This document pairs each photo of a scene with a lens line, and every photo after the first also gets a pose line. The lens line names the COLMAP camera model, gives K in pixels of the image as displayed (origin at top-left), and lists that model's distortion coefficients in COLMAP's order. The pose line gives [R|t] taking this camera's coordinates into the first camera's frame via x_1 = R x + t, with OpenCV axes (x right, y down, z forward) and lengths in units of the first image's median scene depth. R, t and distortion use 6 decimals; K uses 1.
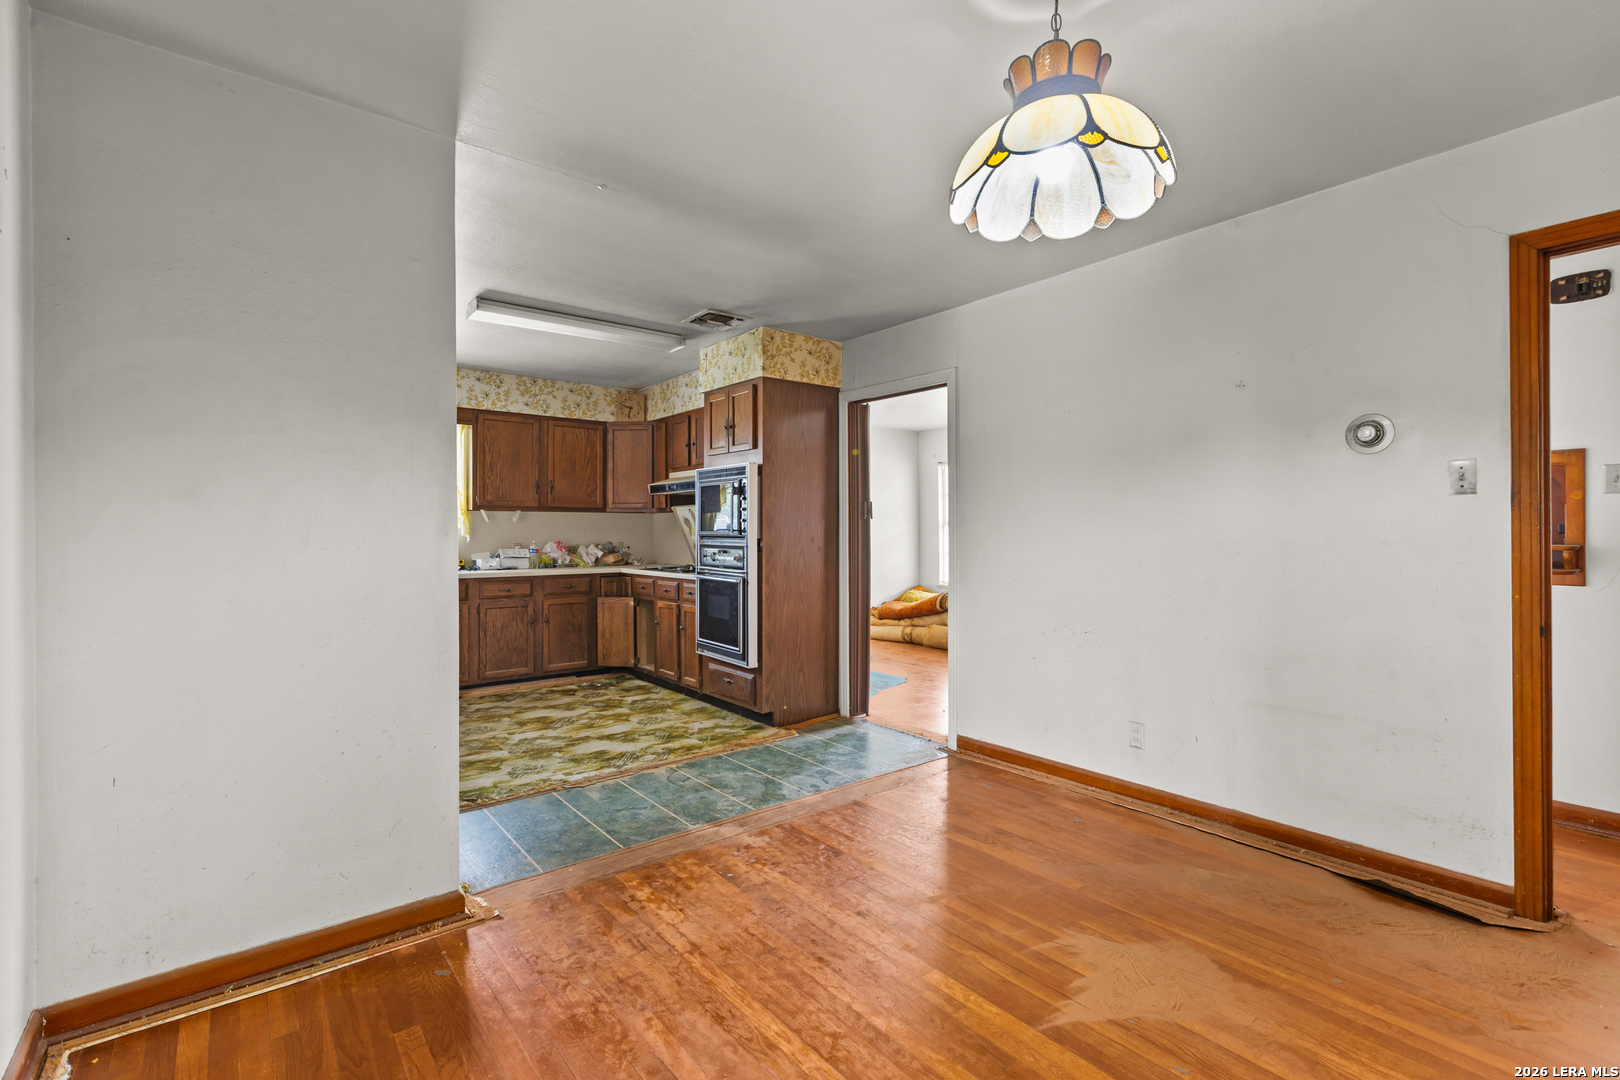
lens RADIAL K [[729.9, 0, 804.7], [0, 729.9, 525.4], [0, 0, 1]] dist [0.002274, 0.000026]
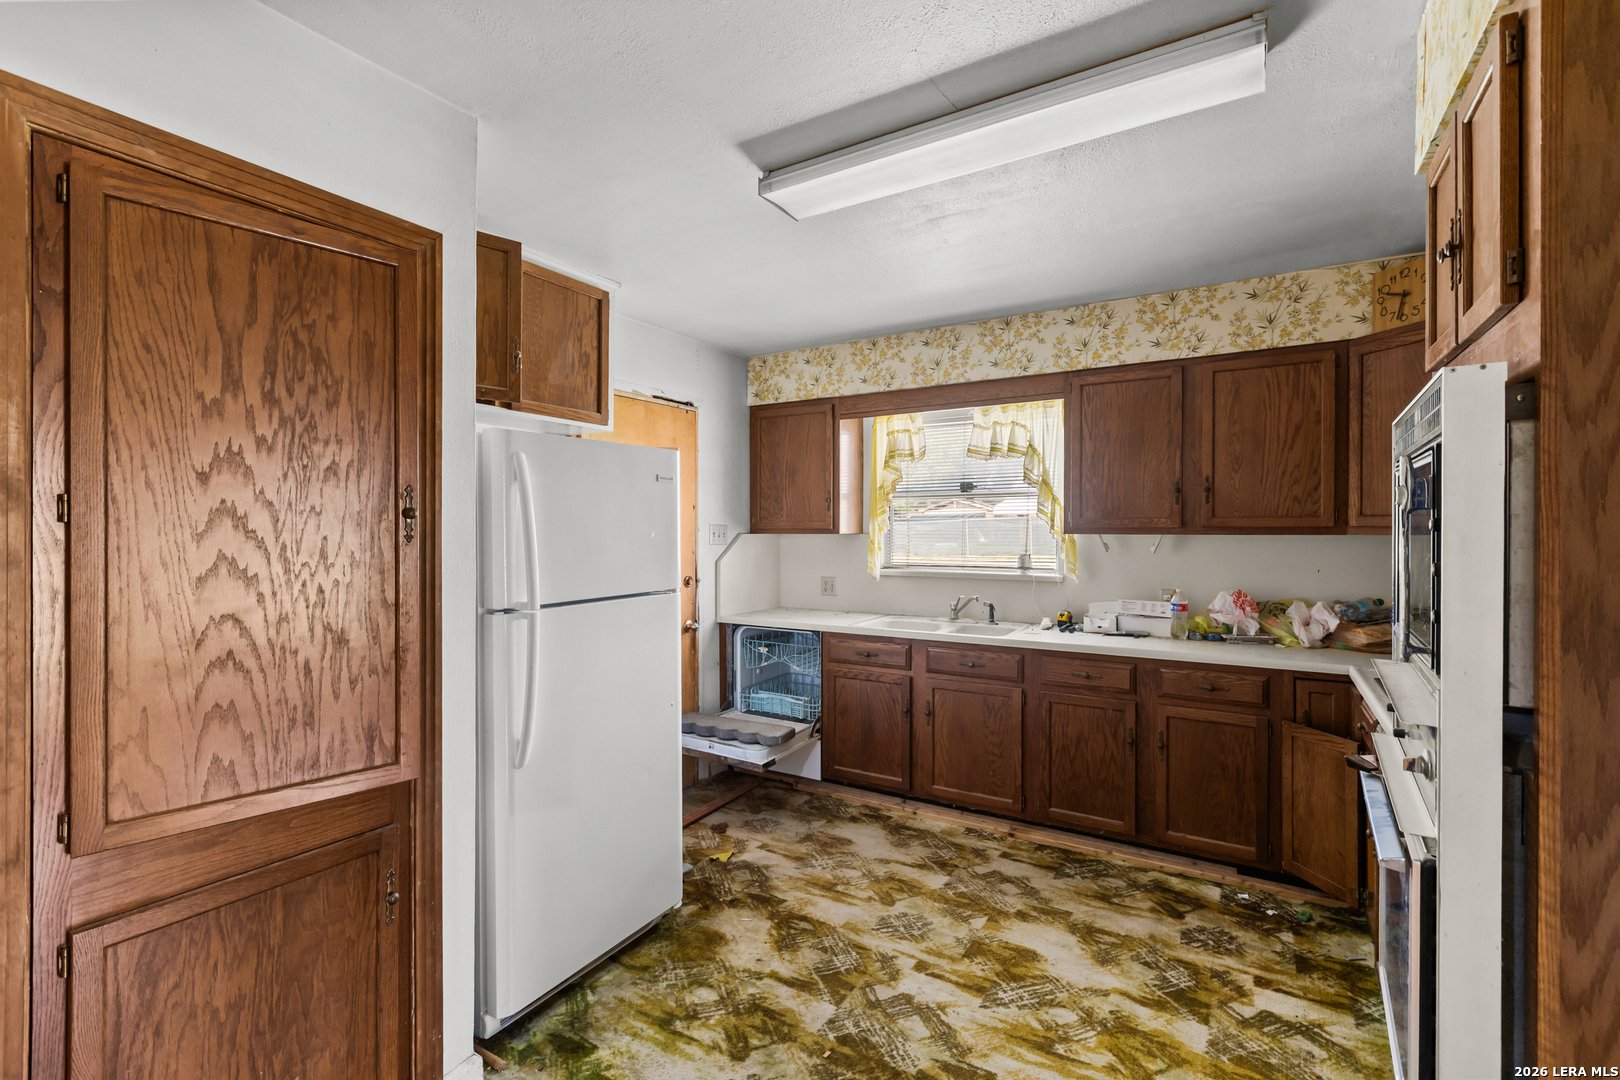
lens RADIAL K [[731.6, 0, 793.4], [0, 731.6, 530.7], [0, 0, 1]] dist [0.001989, 0.000098]
pose [[0.331331, 0.002894, -0.943510, 0.055343], [0.007355, 0.999957, 0.005650, -0.029068], [0.943486, -0.008811, 0.331296, 0.566410]]
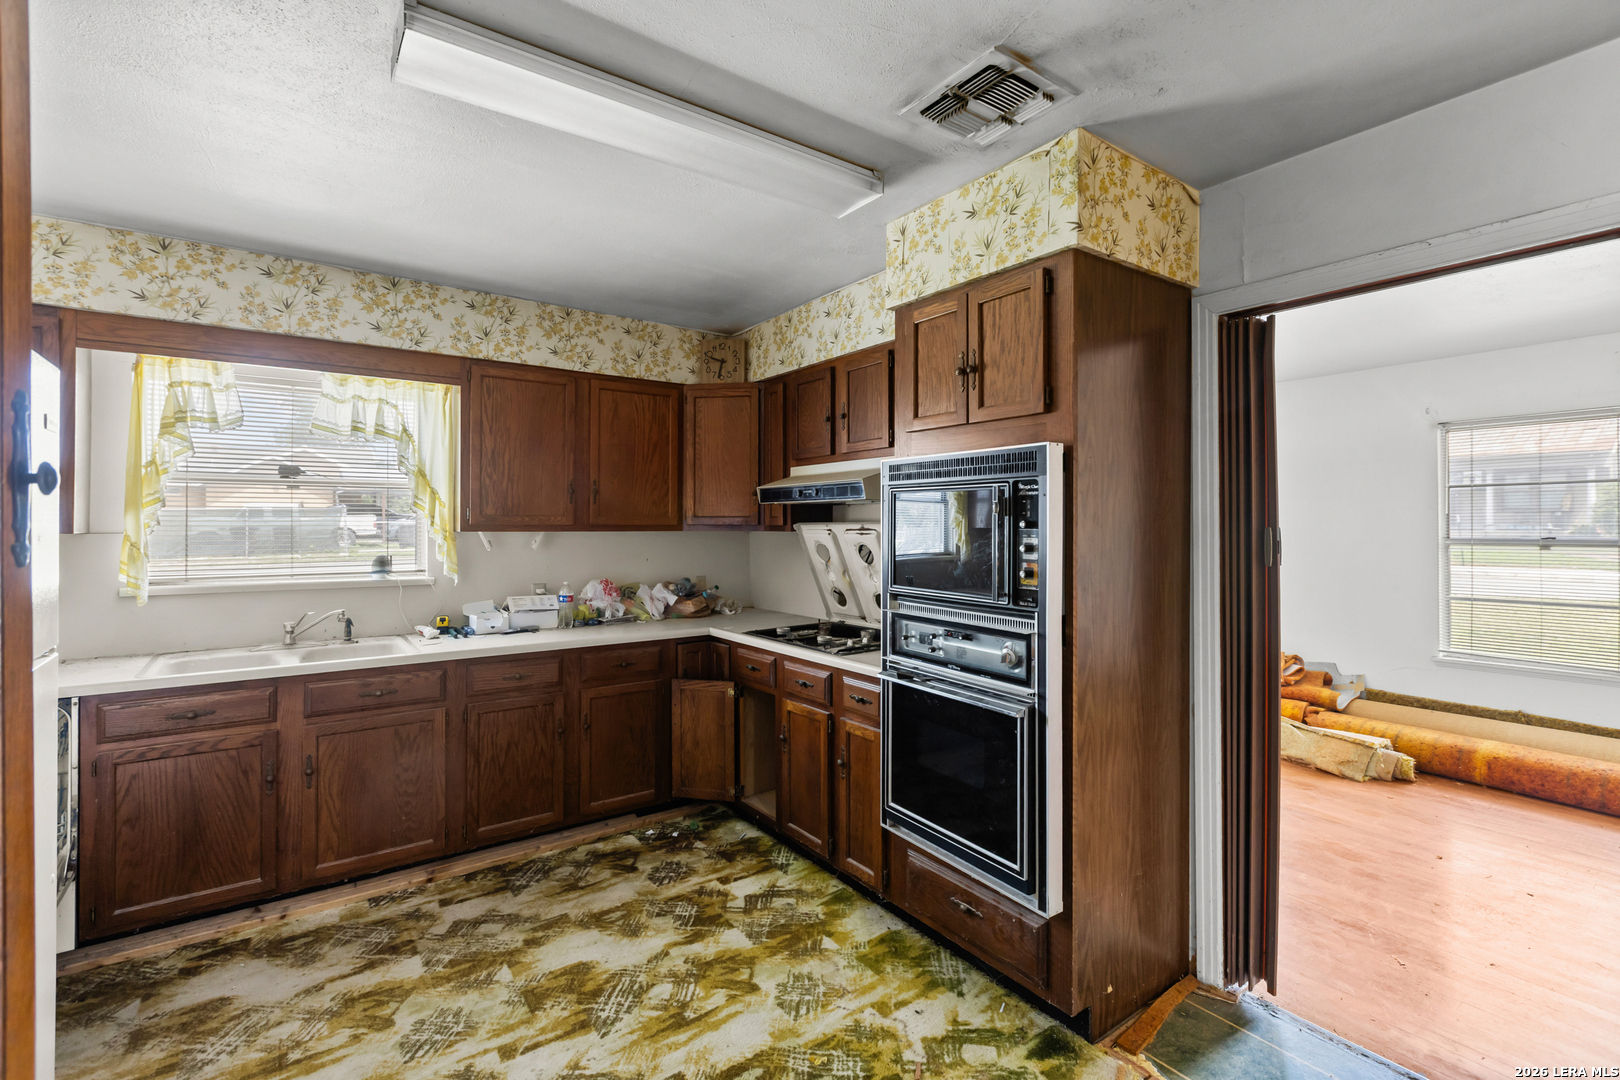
lens RADIAL K [[725.7, 0, 803.6], [0, 725.7, 517.7], [0, 0, 1]] dist [-0.000009, -0.000687]
pose [[0.998807, 0.001655, -0.048811, -0.154385], [-0.001814, 0.999993, -0.003199, -0.030613], [0.048805, 0.003284, 0.998803, 0.434543]]
